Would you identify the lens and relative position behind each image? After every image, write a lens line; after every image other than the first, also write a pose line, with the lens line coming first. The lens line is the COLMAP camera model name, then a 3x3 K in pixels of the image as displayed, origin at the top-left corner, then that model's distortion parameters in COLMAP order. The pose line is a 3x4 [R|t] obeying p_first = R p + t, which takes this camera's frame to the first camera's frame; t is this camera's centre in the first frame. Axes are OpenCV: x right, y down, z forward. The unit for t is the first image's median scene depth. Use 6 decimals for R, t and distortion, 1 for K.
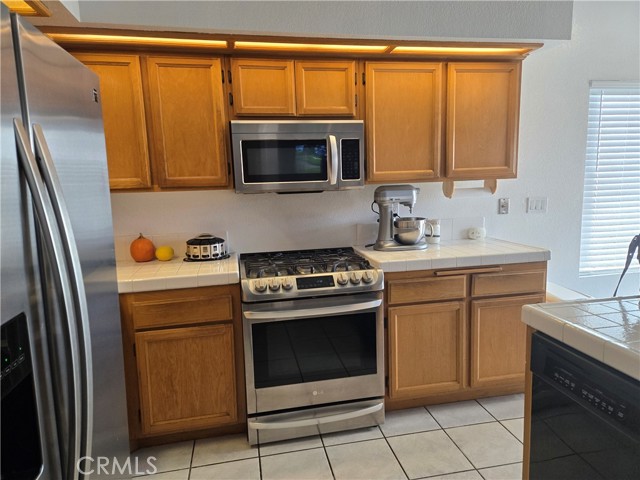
lens RADIAL K [[424.7, 0, 323.6], [0, 424.7, 238.3], [0, 0, 1]] dist [0.078320, -0.053825]
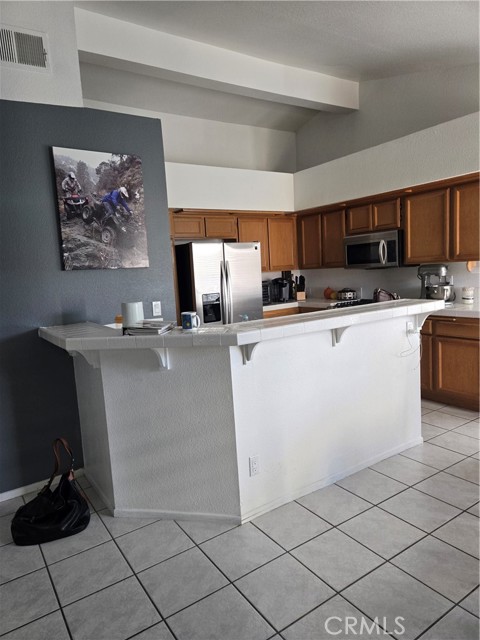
lens RADIAL K [[424.7, 0, 240.2], [0, 424.7, 318.8], [0, 0, 1]] dist [0.078320, -0.053825]
pose [[0.373094, 0.118834, -0.920152, 1.550854], [-0.076650, 0.992321, 0.097075, -0.024080], [0.924622, 0.034312, 0.379338, -0.307996]]
